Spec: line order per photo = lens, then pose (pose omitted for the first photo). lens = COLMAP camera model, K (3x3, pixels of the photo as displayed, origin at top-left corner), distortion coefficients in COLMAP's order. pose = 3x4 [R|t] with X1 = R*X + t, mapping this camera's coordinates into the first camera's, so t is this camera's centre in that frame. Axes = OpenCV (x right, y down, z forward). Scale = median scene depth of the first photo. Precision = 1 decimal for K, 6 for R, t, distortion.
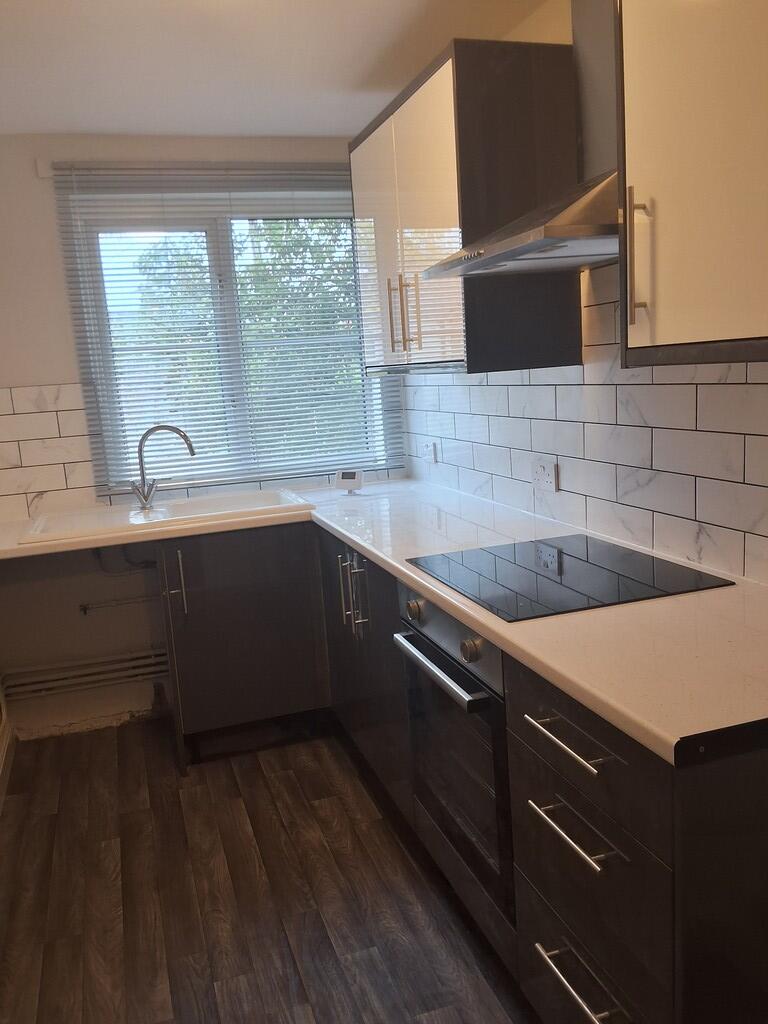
lens RADIAL K [[838.5, 0, 381.2], [0, 838.5, 514.5], [0, 0, 1]] dist [0.014487, -0.008129]
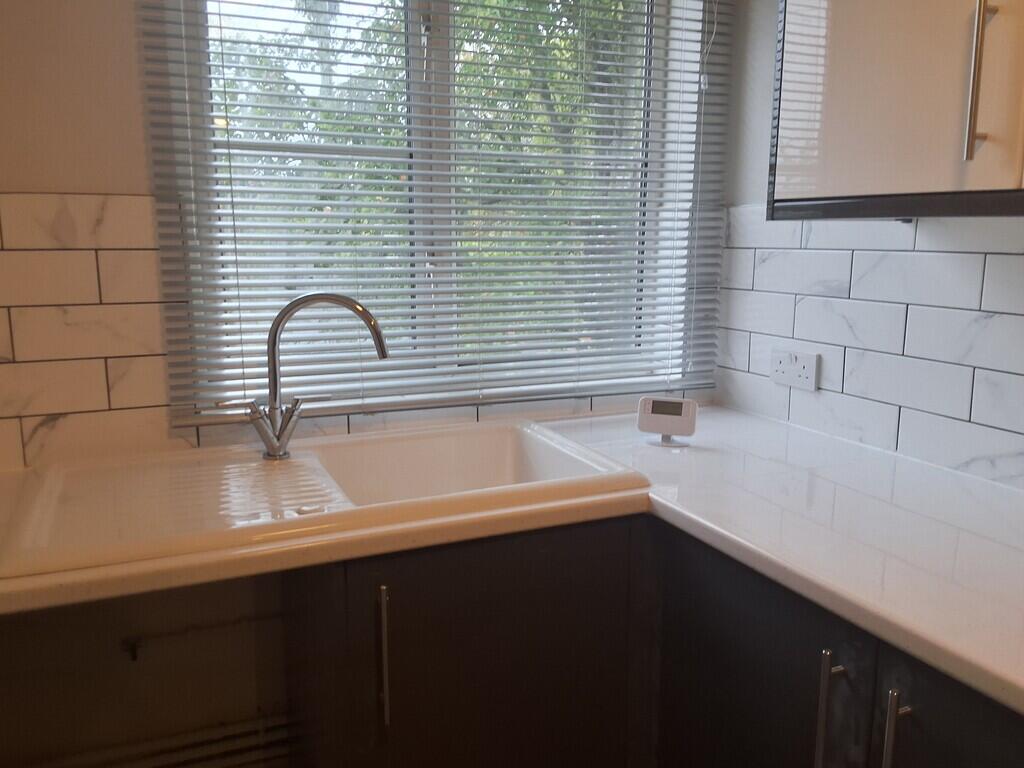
lens RADIAL K [[838.5, 0, 508.0], [0, 838.5, 381.3], [0, 0, 1]] dist [0.014487, -0.008129]
pose [[0.991194, 0.049104, 0.122978, -0.208598], [-0.048595, 0.998793, -0.007139, -0.055550], [-0.123180, 0.001100, 0.992384, 0.493700]]
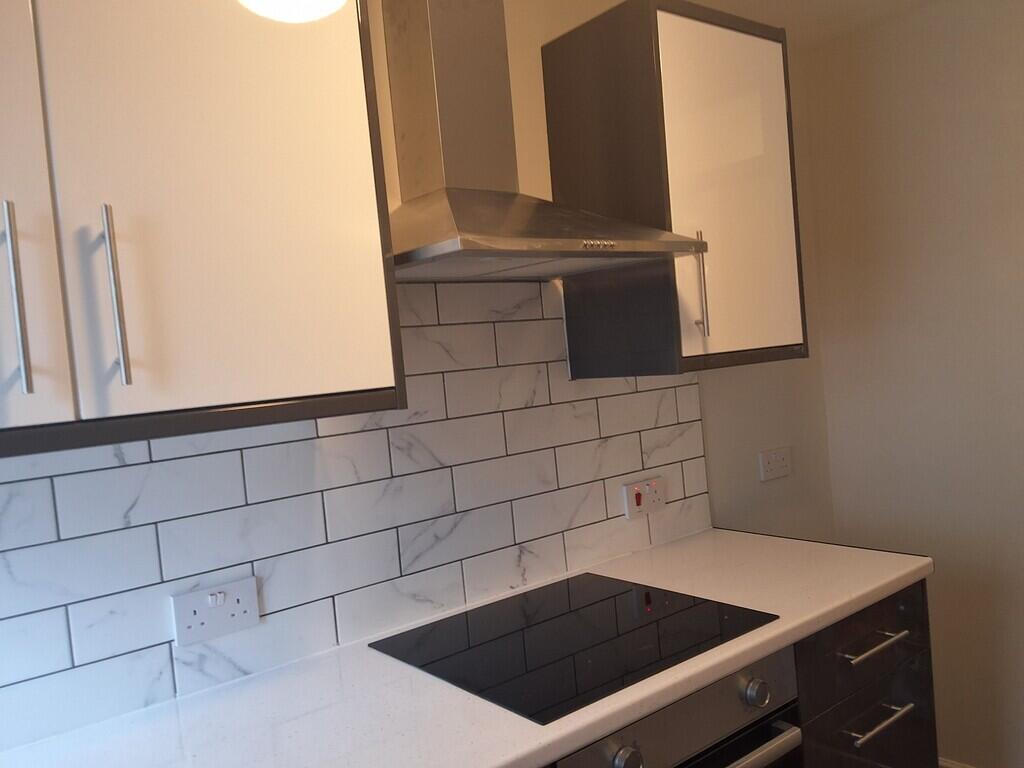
lens RADIAL K [[838.5, 0, 506.7], [0, 838.5, 388.9], [0, 0, 1]] dist [0.014487, -0.008129]
pose [[-0.345850, 0.060957, 0.936308, -0.436736], [0.273433, 0.961123, 0.038427, -0.162965], [-0.897564, 0.269308, -0.349072, 1.001641]]
